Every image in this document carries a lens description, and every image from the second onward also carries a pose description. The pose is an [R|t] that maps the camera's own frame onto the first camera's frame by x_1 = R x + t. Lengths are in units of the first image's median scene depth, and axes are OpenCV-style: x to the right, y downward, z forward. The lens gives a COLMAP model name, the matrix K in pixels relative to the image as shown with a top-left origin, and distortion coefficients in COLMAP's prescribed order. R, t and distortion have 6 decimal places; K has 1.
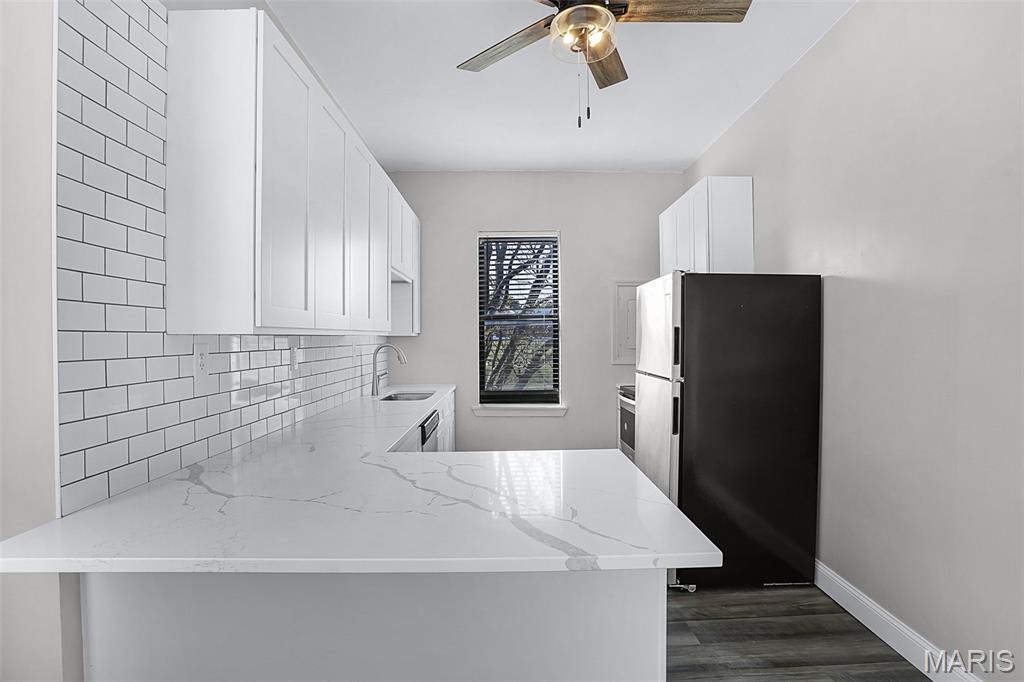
lens RADIAL K [[495.2, 0, 512.8], [0, 495.2, 342.6], [0, 0, 1]] dist [-0.068594, 0.028963]
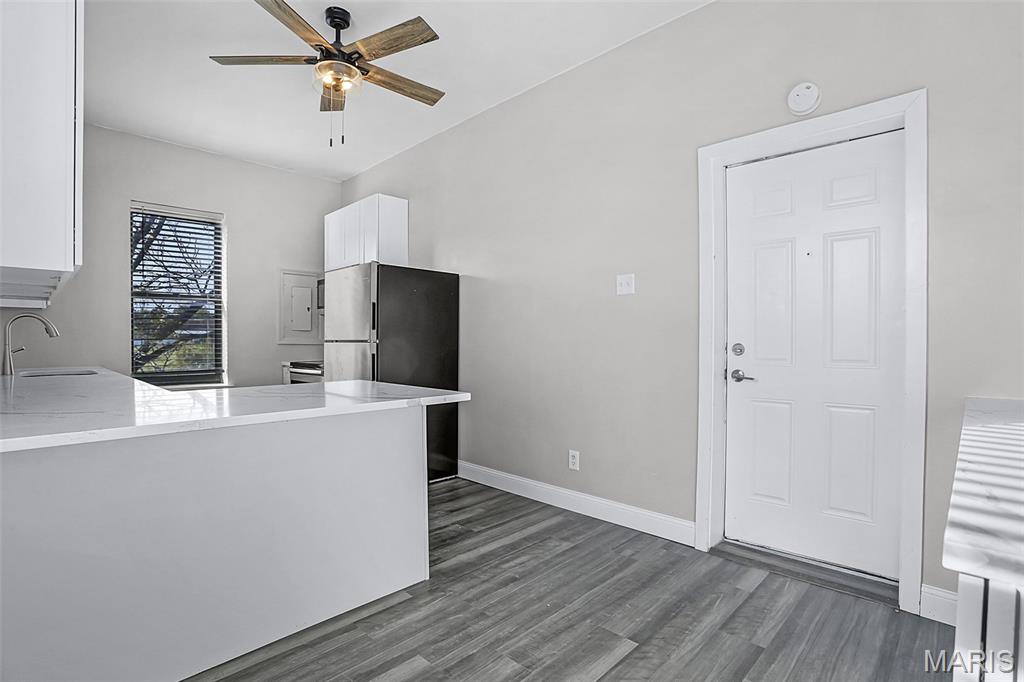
lens RADIAL K [[495.2, 0, 512.8], [0, 495.2, 342.6], [0, 0, 1]] dist [-0.068594, 0.028963]
pose [[0.707638, 0.000158, 0.706575, -0.234533], [0.004007, 0.999983, -0.004236, 0.056654], [-0.706564, 0.005828, 0.707625, -0.157704]]
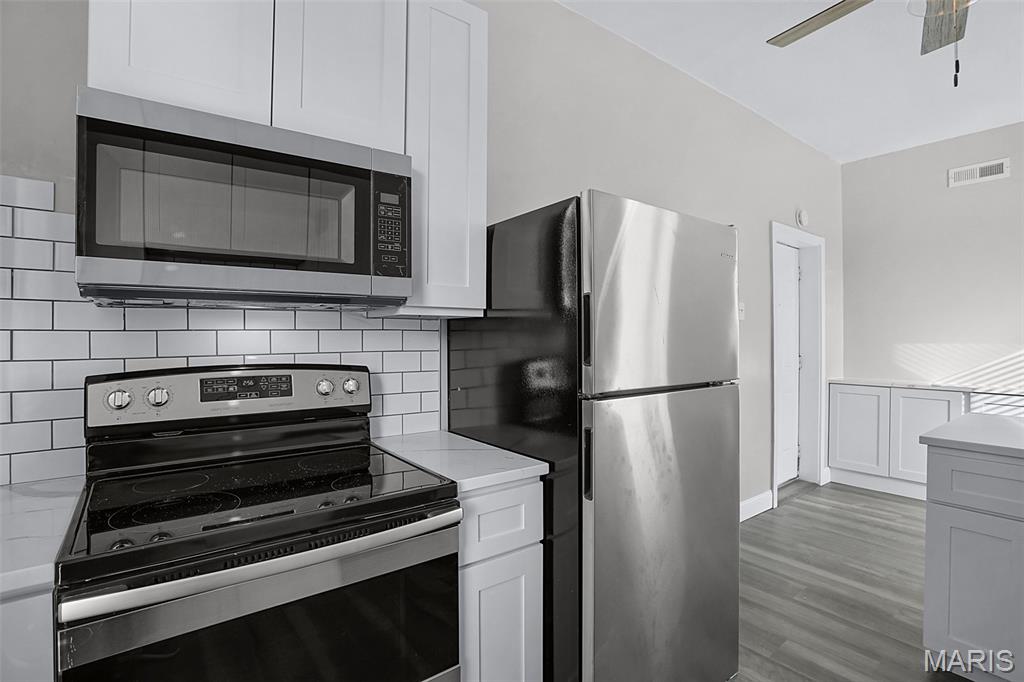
lens RADIAL K [[491.1, 0, 514.8], [0, 491.1, 332.6], [0, 0, 1]] dist [-0.077727, 0.027919]
pose [[-0.590987, 0.013093, 0.806575, -0.025934], [0.009981, 0.999910, -0.008918, 0.006002], [-0.806619, 0.002780, -0.591065, 1.094129]]
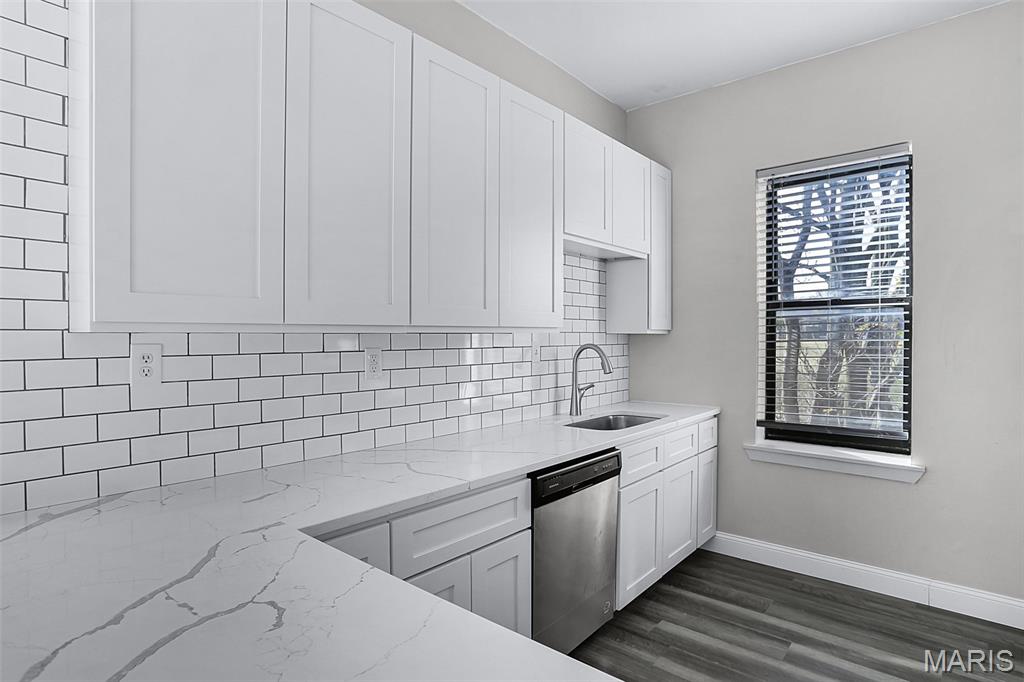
lens RADIAL K [[542.0, 0, 518.3], [0, 542.0, 340.2], [0, 0, 1]] dist [-0.047904, 0.000836]
pose [[0.755354, 0.010792, -0.655228, 0.182117], [-0.010651, 0.999934, 0.004191, -0.006388], [0.655230, 0.003813, 0.755419, 0.341406]]
